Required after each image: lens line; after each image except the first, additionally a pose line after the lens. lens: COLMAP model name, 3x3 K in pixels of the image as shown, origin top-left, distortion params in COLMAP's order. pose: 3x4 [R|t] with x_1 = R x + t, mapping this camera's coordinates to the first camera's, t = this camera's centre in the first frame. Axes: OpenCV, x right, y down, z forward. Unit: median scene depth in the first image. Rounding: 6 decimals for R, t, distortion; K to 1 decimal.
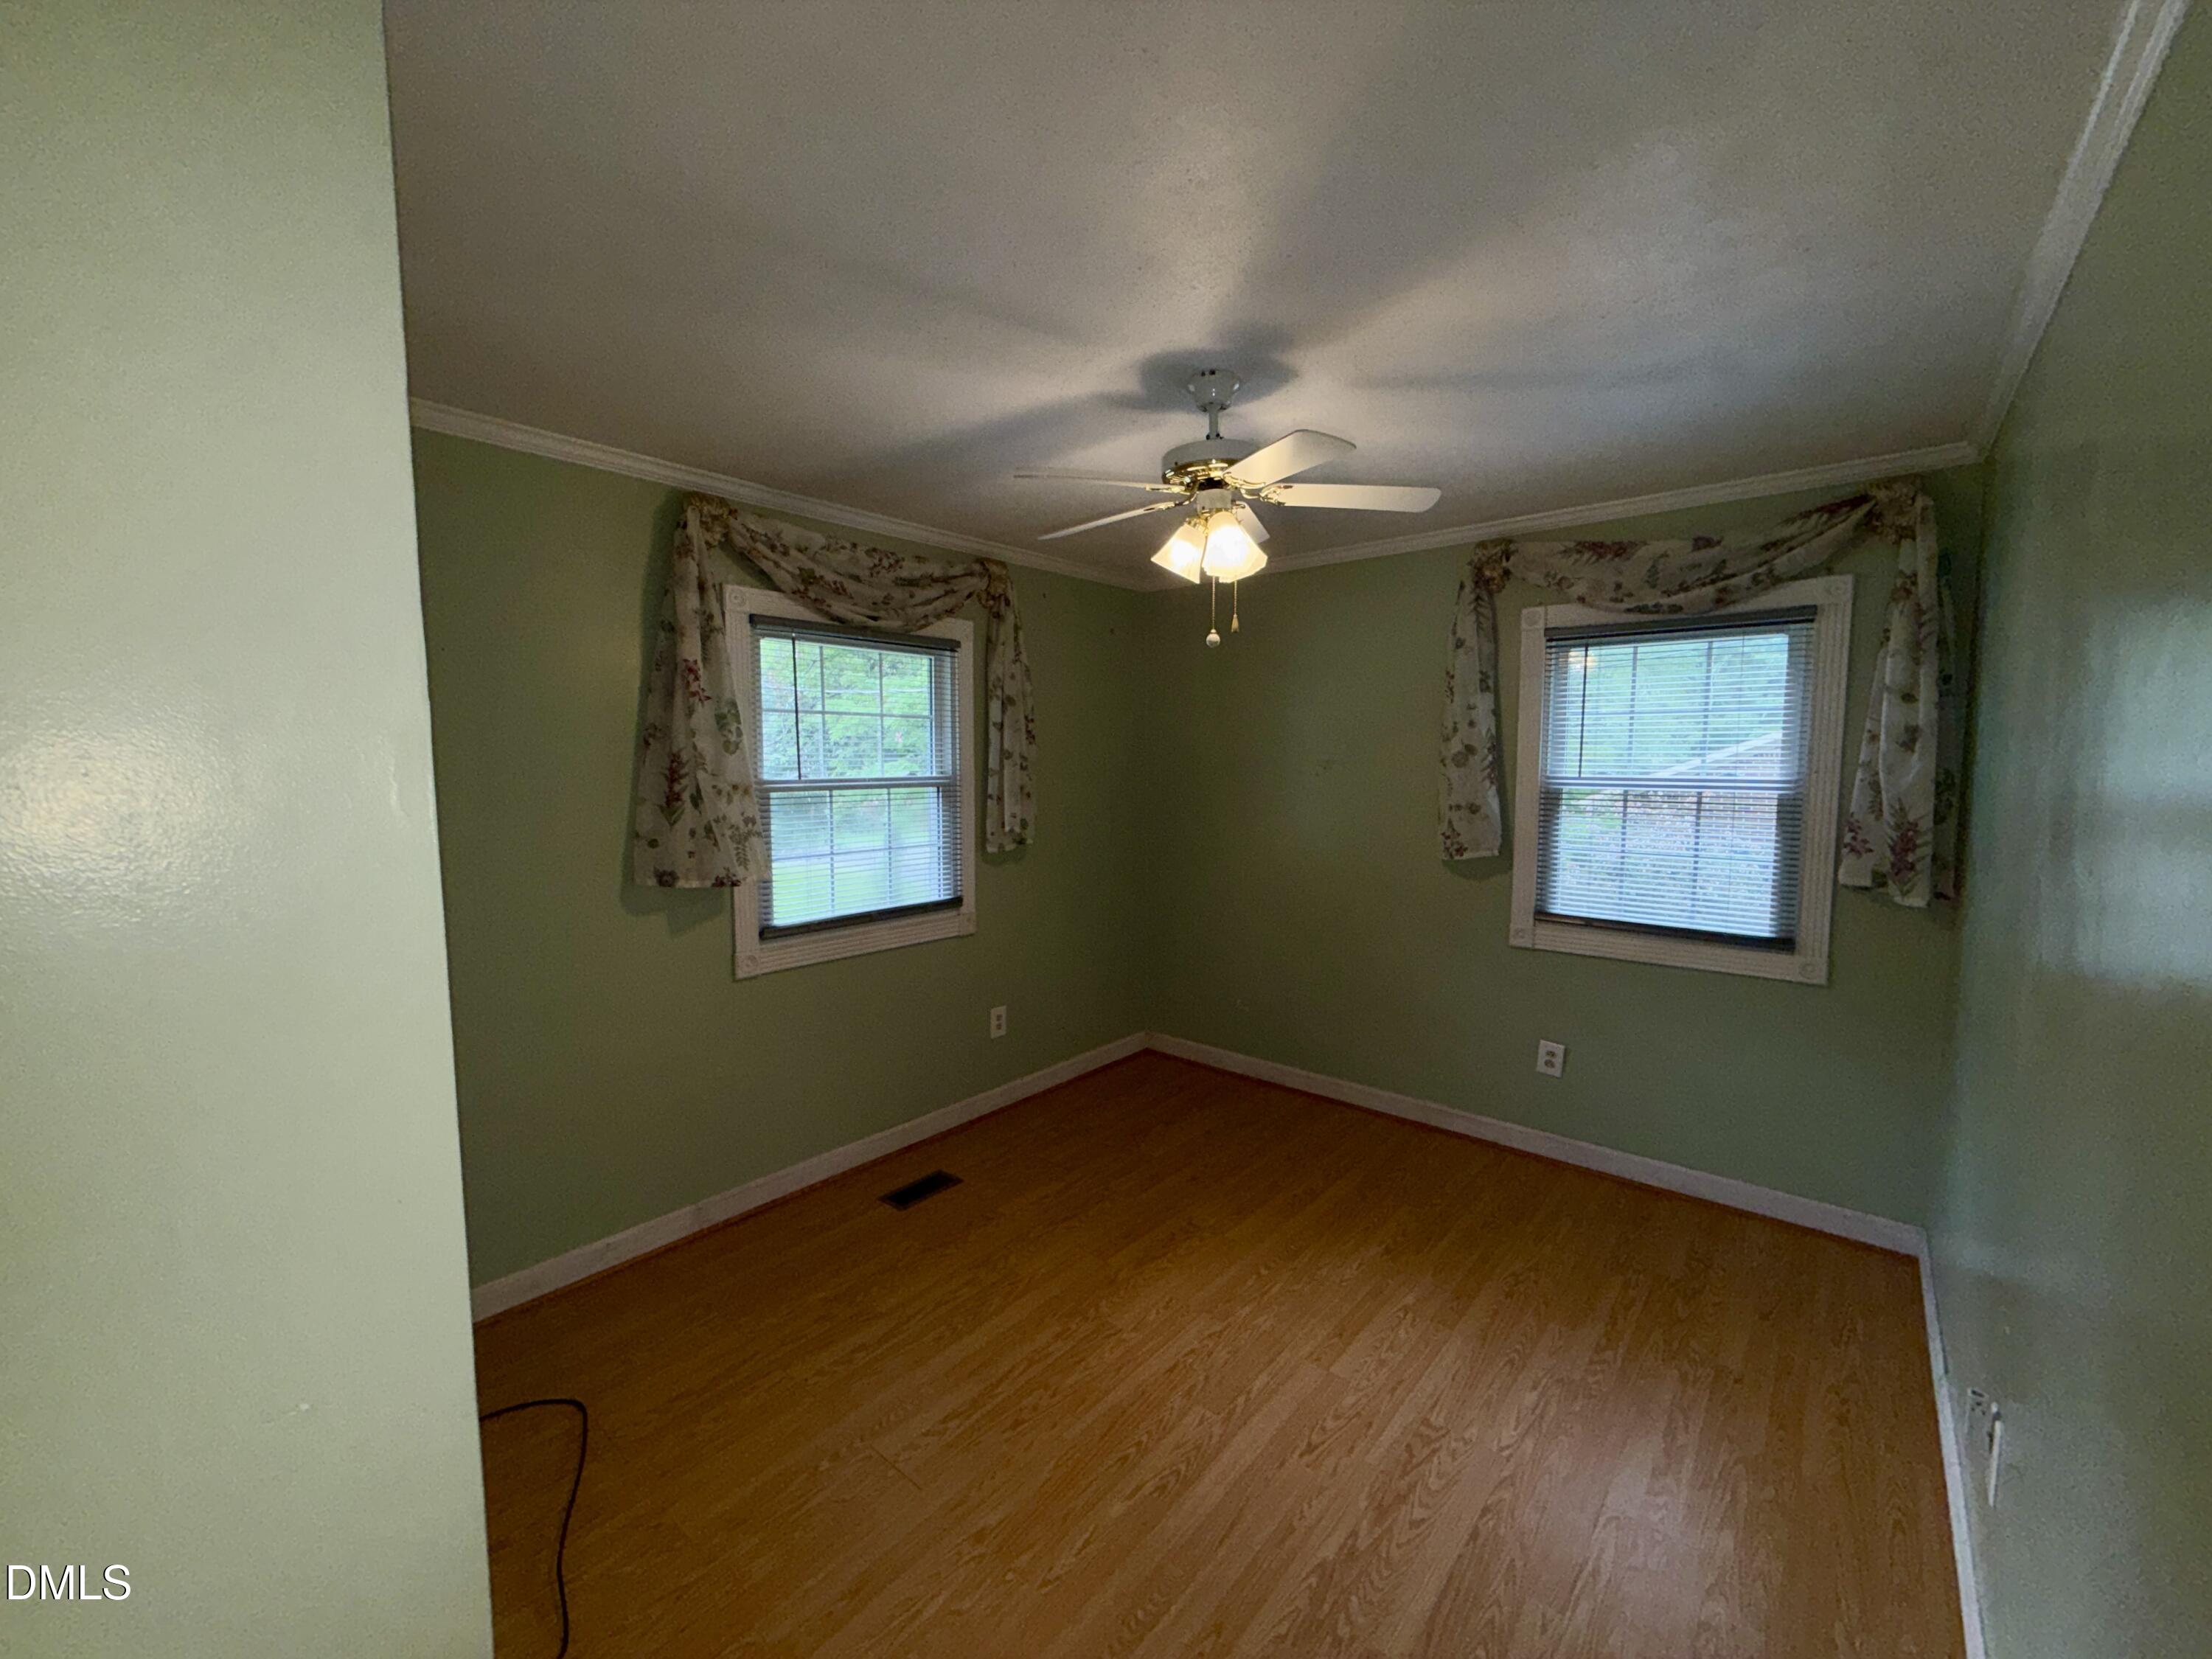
lens RADIAL K [[884.1, 0, 1112.8], [0, 884.1, 842.2], [0, 0, 1]] dist [0.001320, 0.001191]
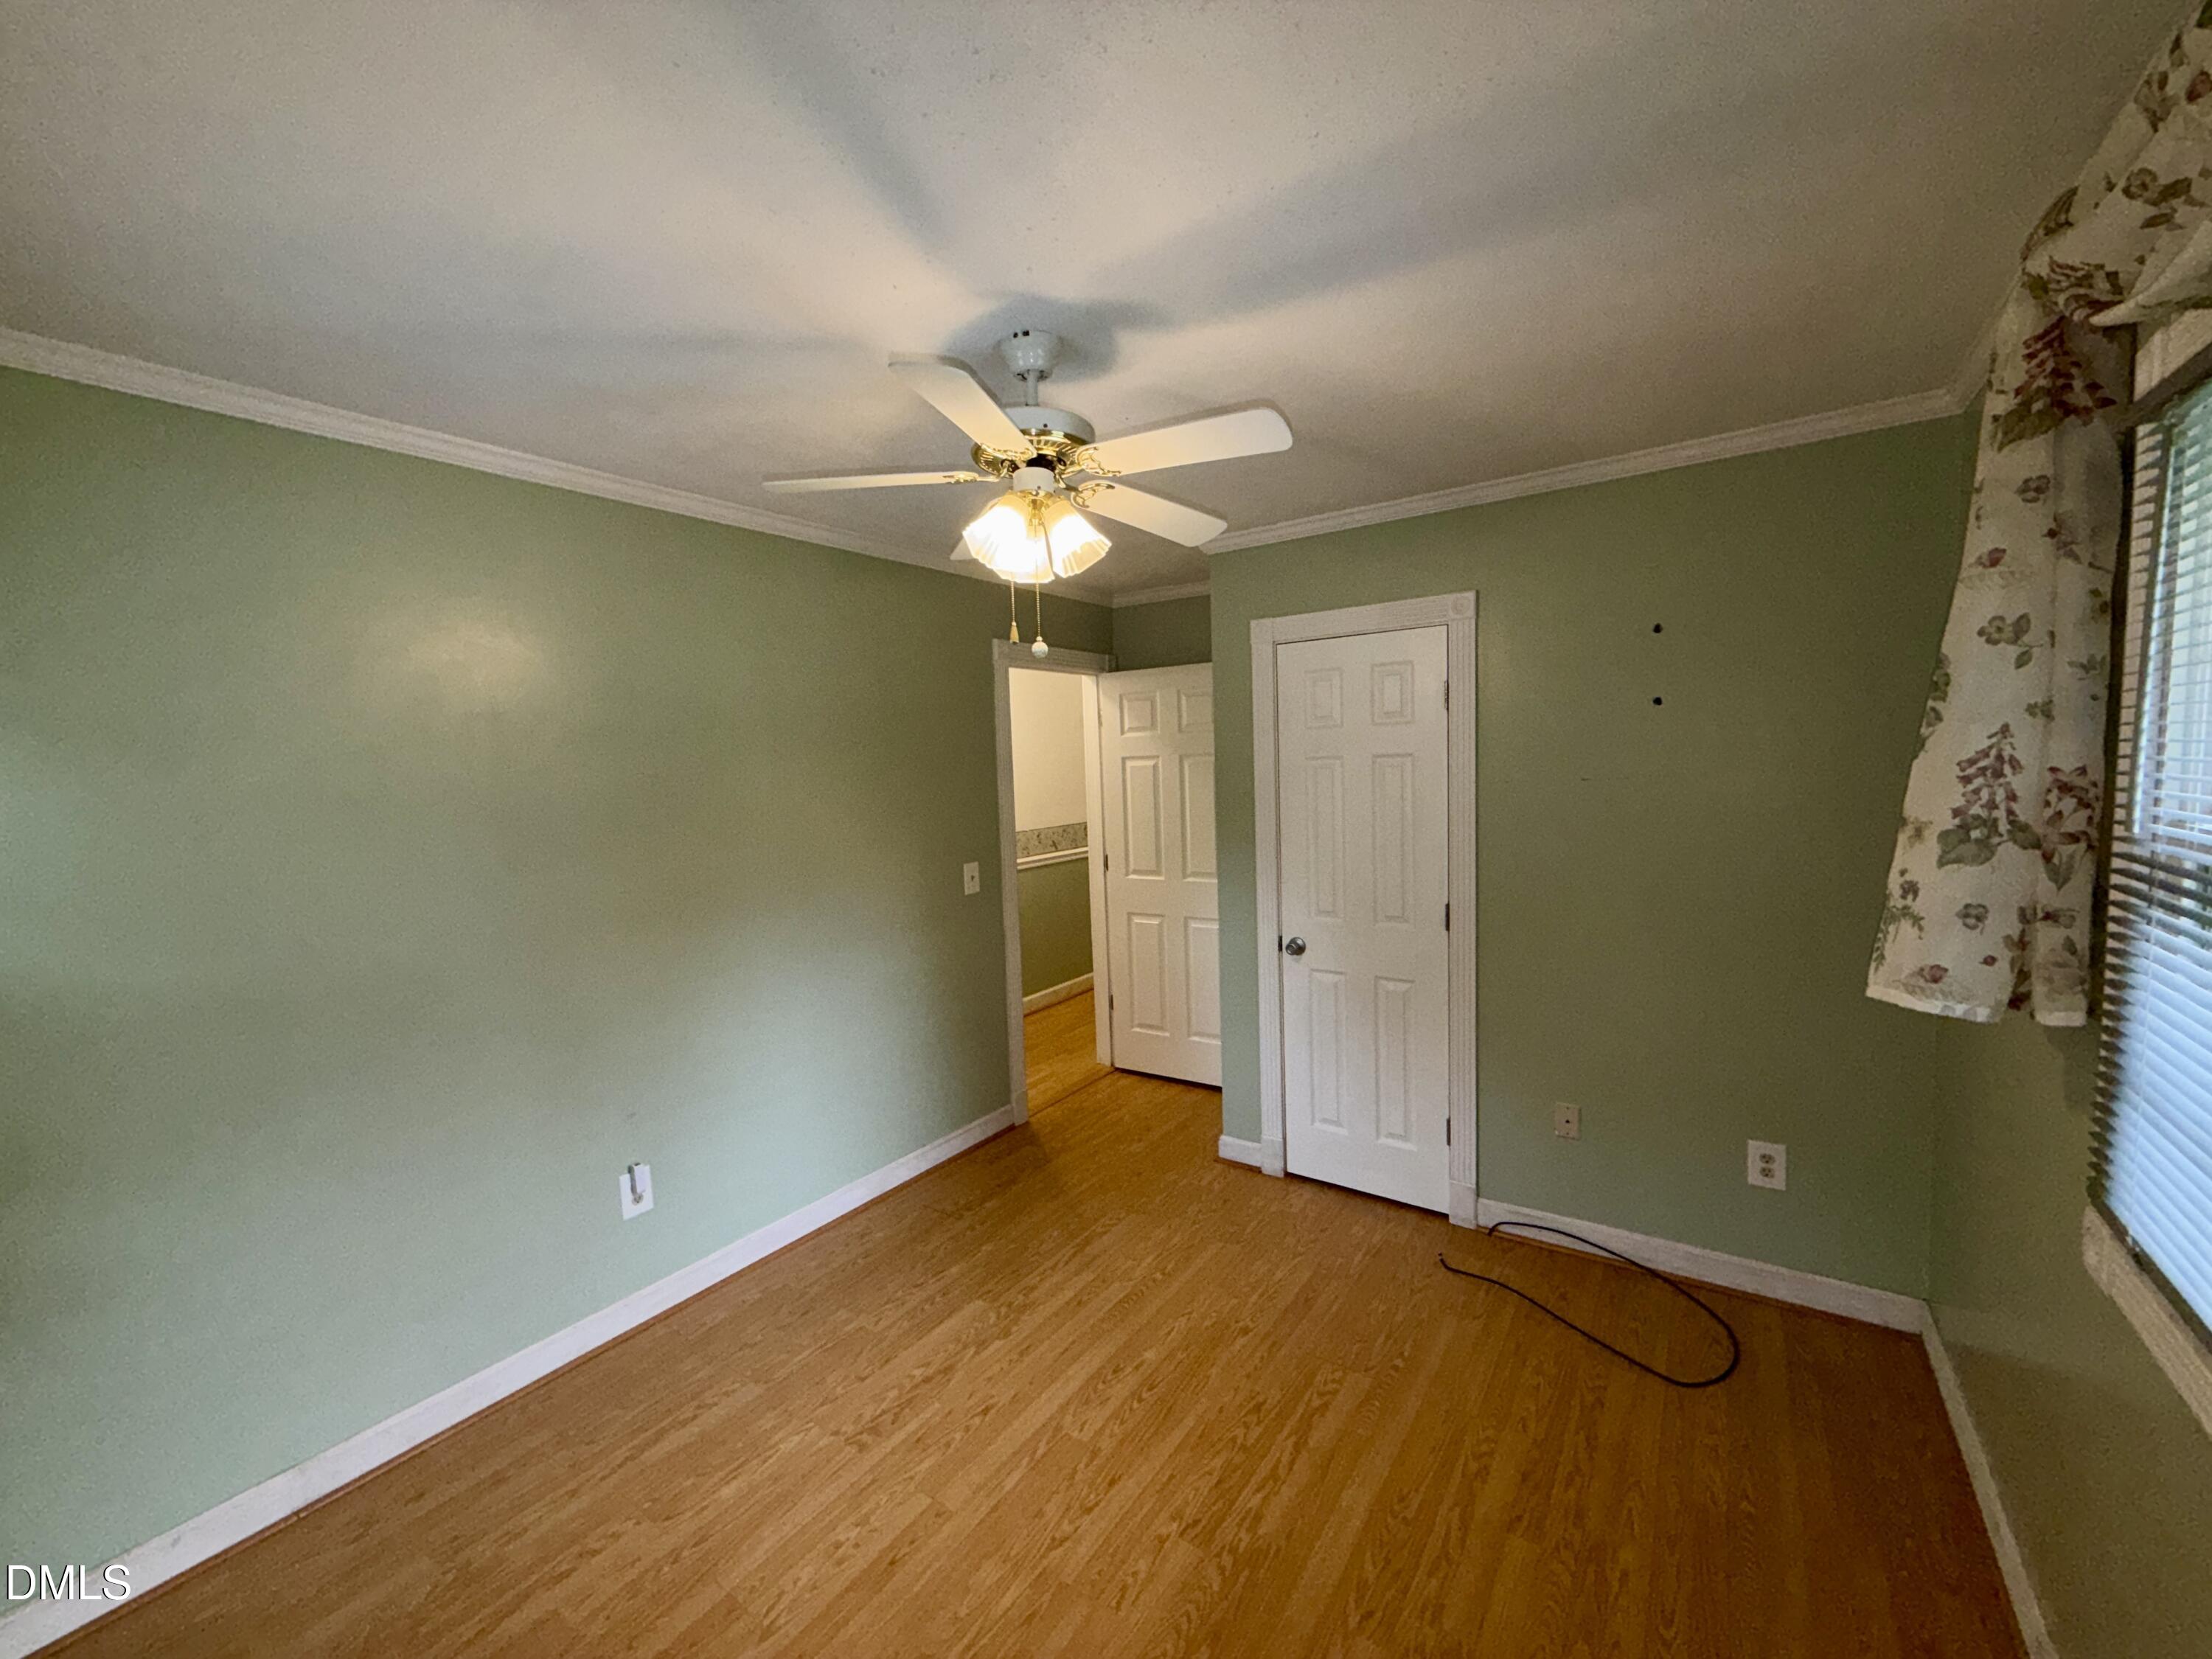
lens RADIAL K [[884.1, 0, 1108.9], [0, 884.1, 824.2], [0, 0, 1]] dist [0.001320, 0.001191]
pose [[-0.995773, 0.037387, -0.083897, 0.125952], [0.024319, 0.988127, 0.151704, -0.192451], [0.088573, 0.149023, -0.984859, 1.857084]]
